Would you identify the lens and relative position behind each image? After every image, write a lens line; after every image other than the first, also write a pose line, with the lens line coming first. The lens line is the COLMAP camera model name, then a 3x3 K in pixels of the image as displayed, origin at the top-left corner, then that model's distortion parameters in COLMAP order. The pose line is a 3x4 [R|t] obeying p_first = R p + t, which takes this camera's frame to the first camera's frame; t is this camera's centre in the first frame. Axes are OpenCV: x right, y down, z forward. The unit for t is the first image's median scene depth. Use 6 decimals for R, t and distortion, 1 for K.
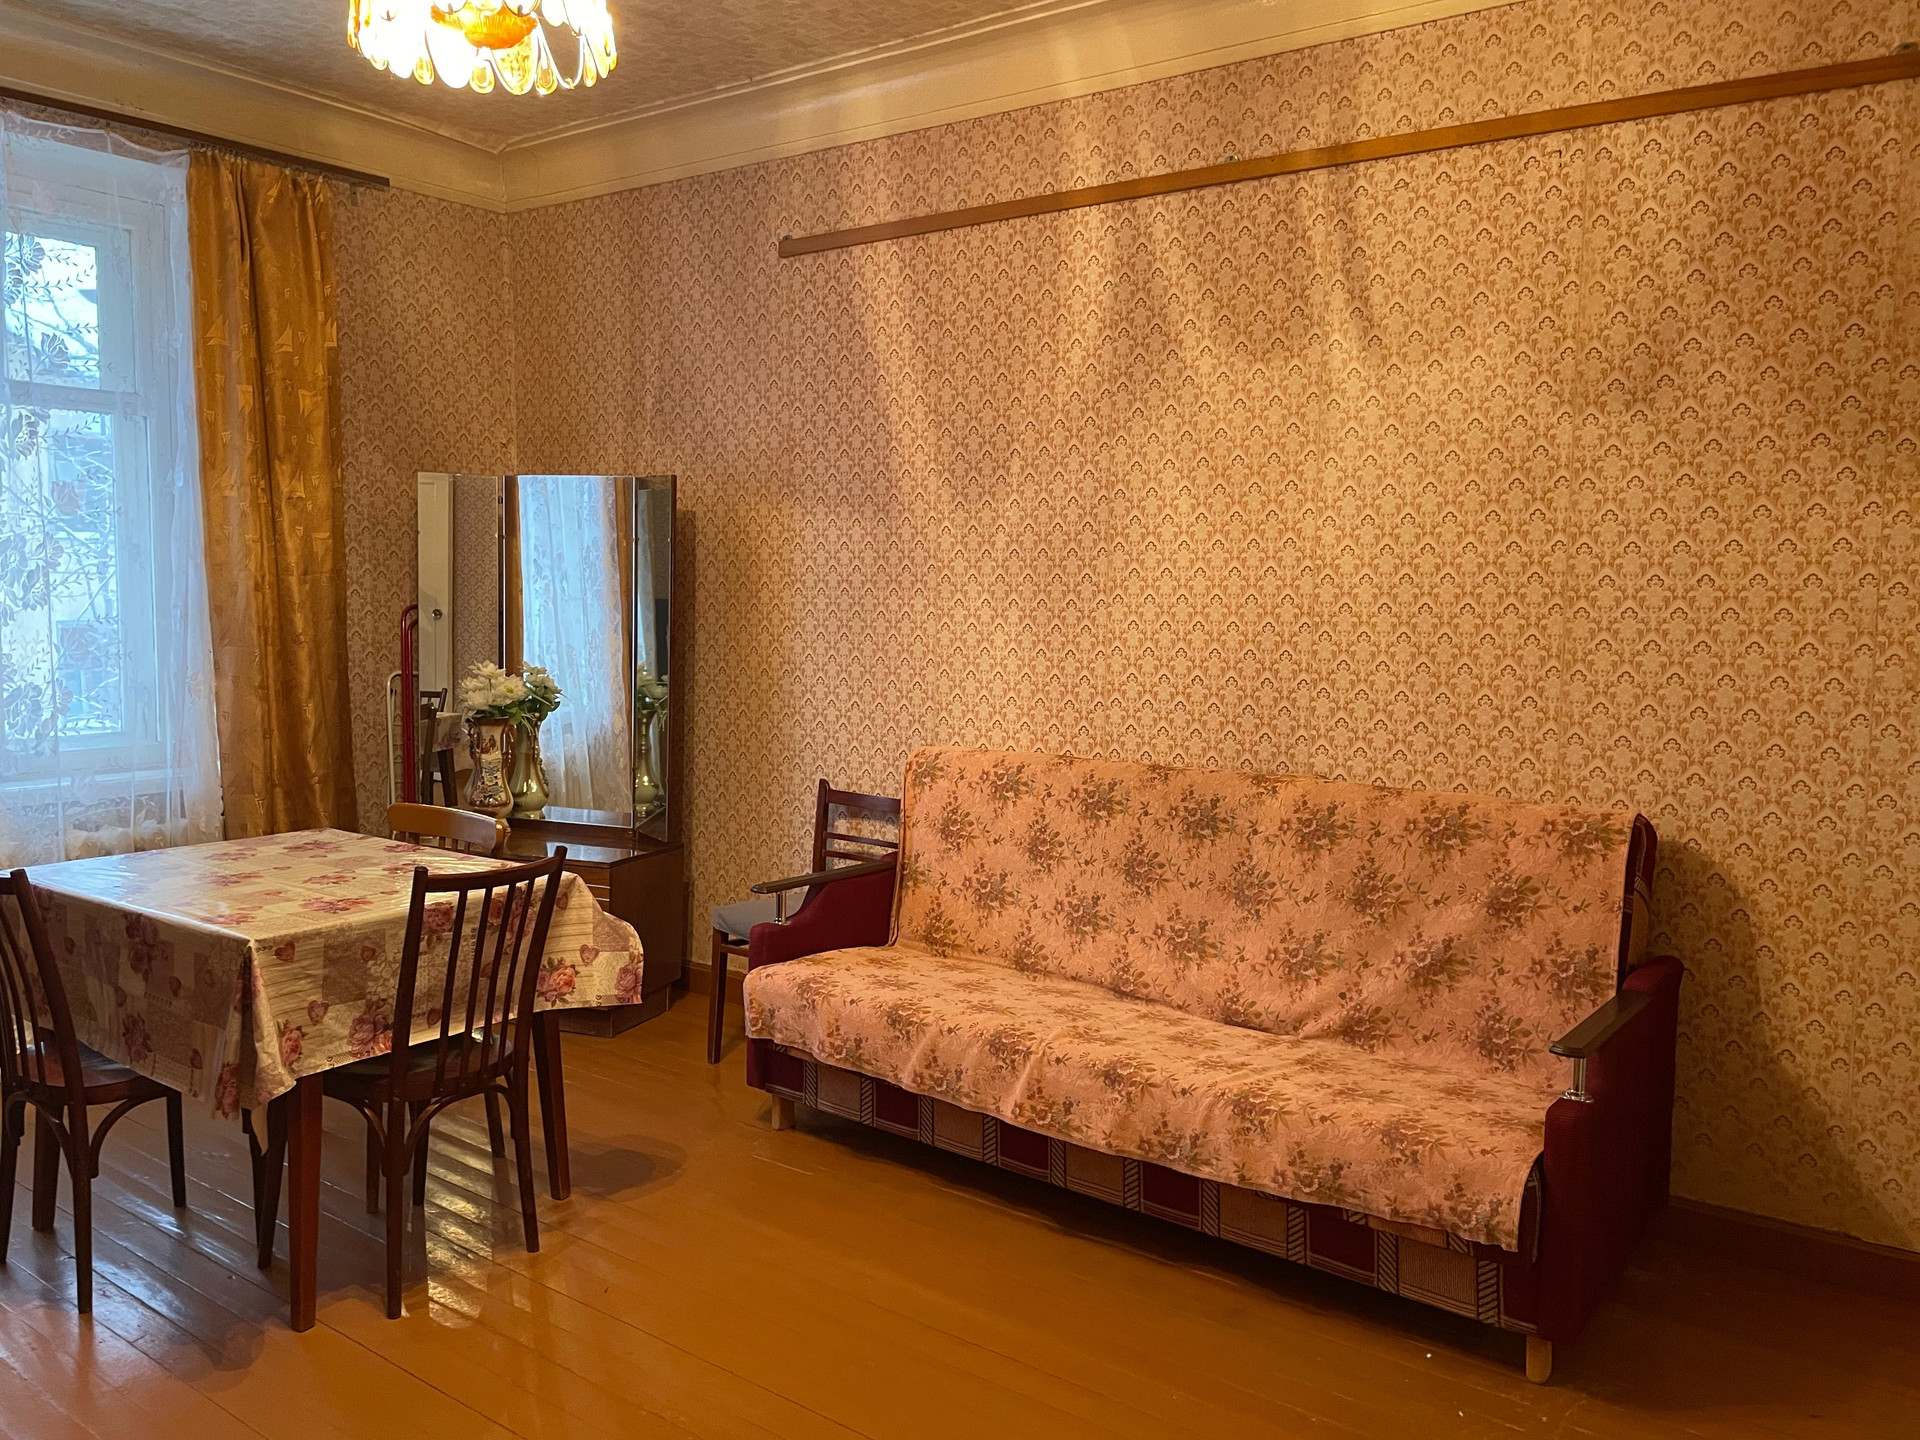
lens RADIAL K [[1437.5, 0, 957.7], [0, 1437.5, 723.0], [0, 0, 1]] dist [0.011805, 0.005667]
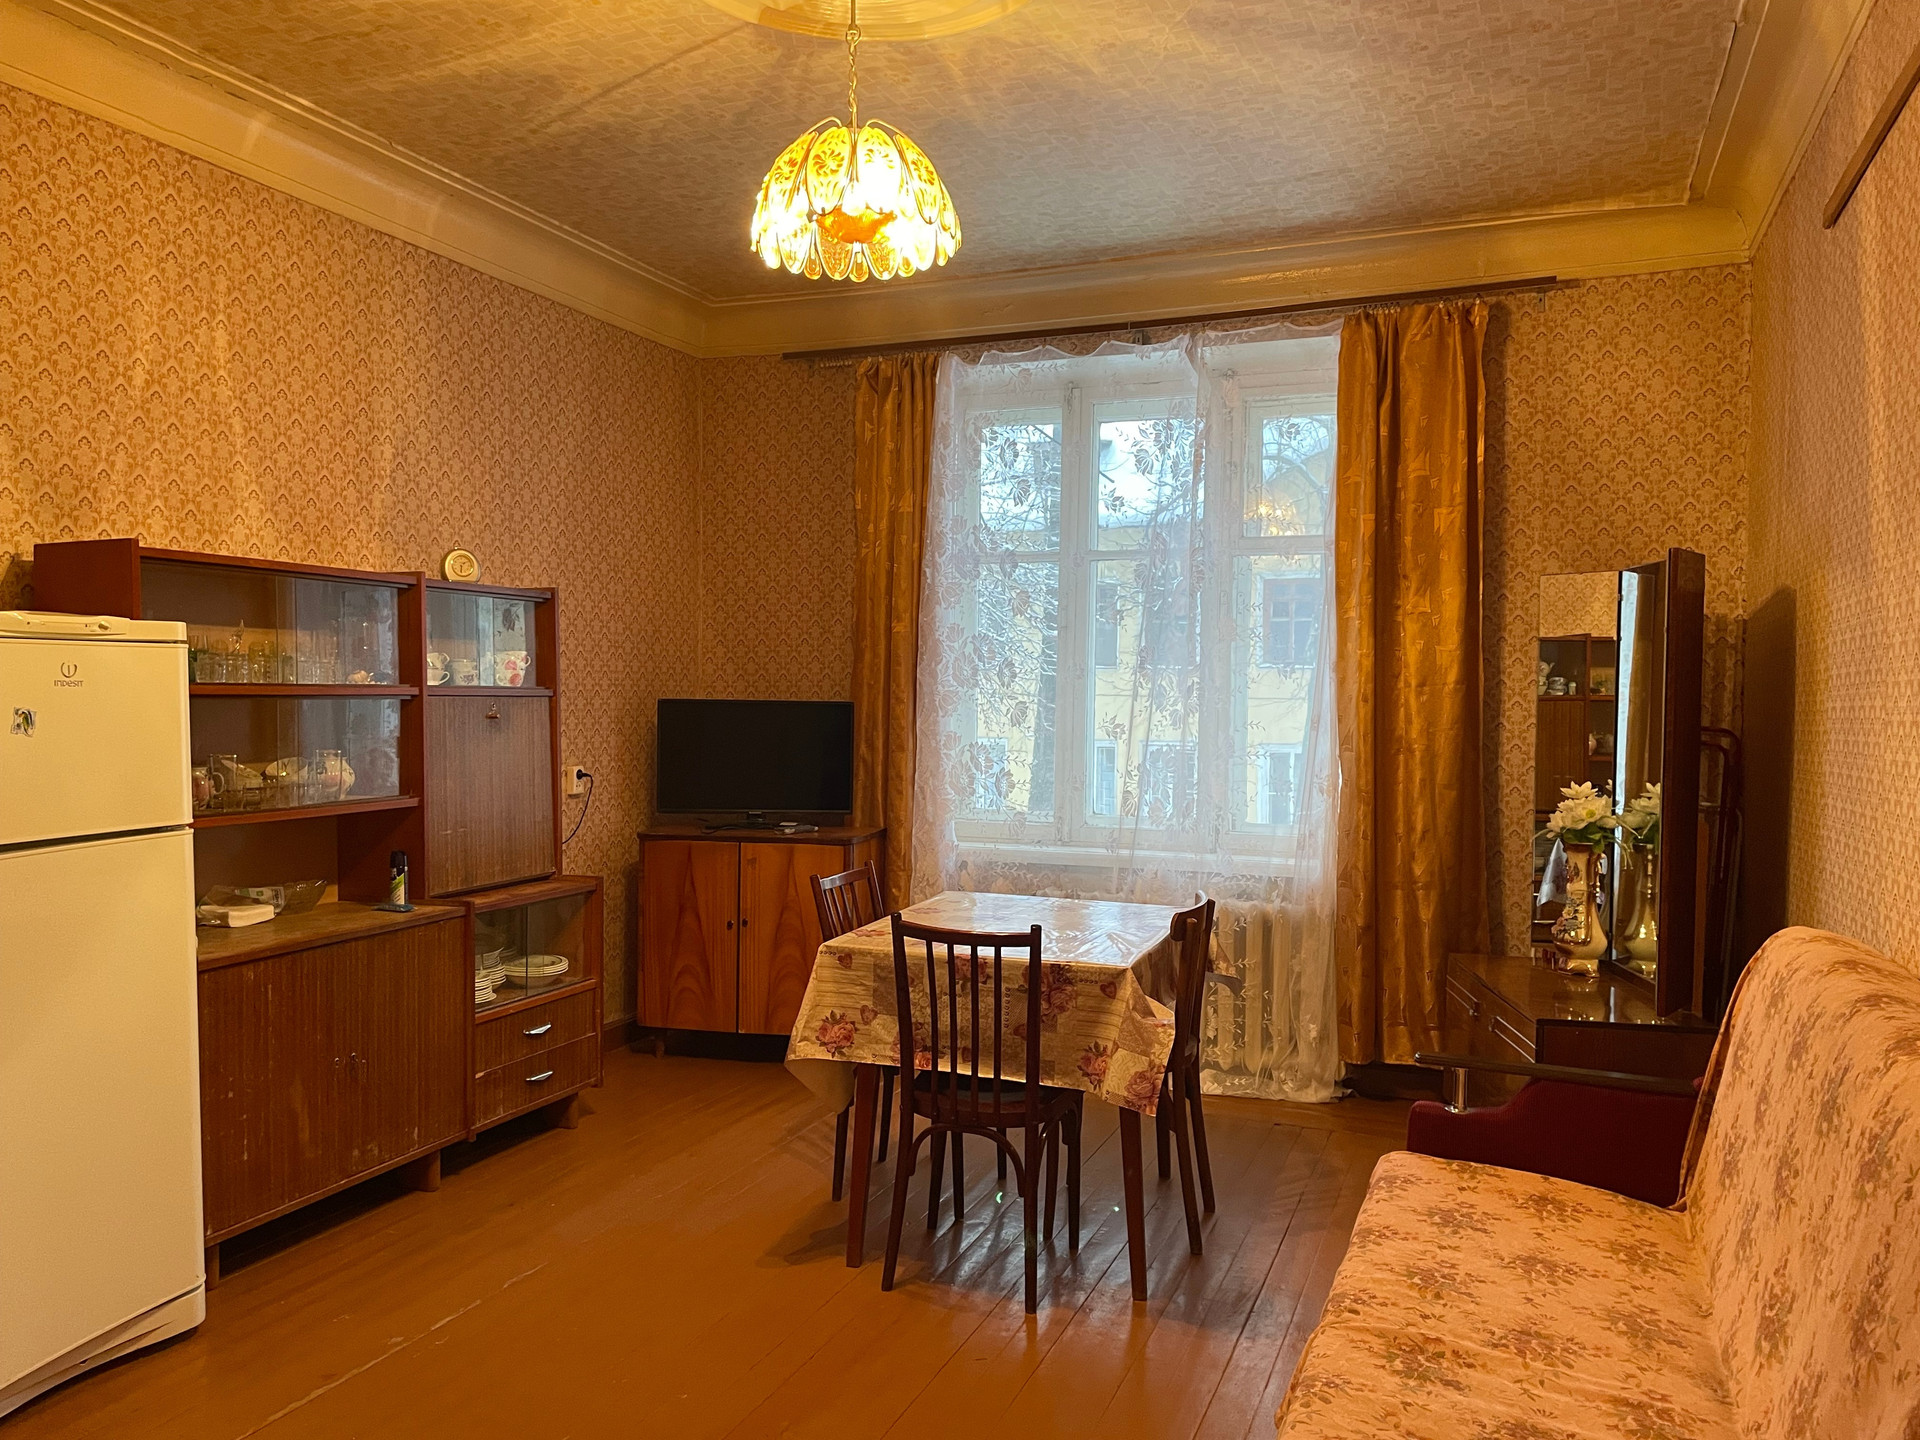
lens RADIAL K [[1437.5, 0, 958.1], [0, 1437.5, 719.1], [0, 0, 1]] dist [0.011805, 0.005667]
pose [[0.234673, -0.002720, -0.972071, 0.578147], [-0.098303, 0.994803, -0.026516, -0.023740], [0.967091, 0.101780, 0.233186, 0.541582]]
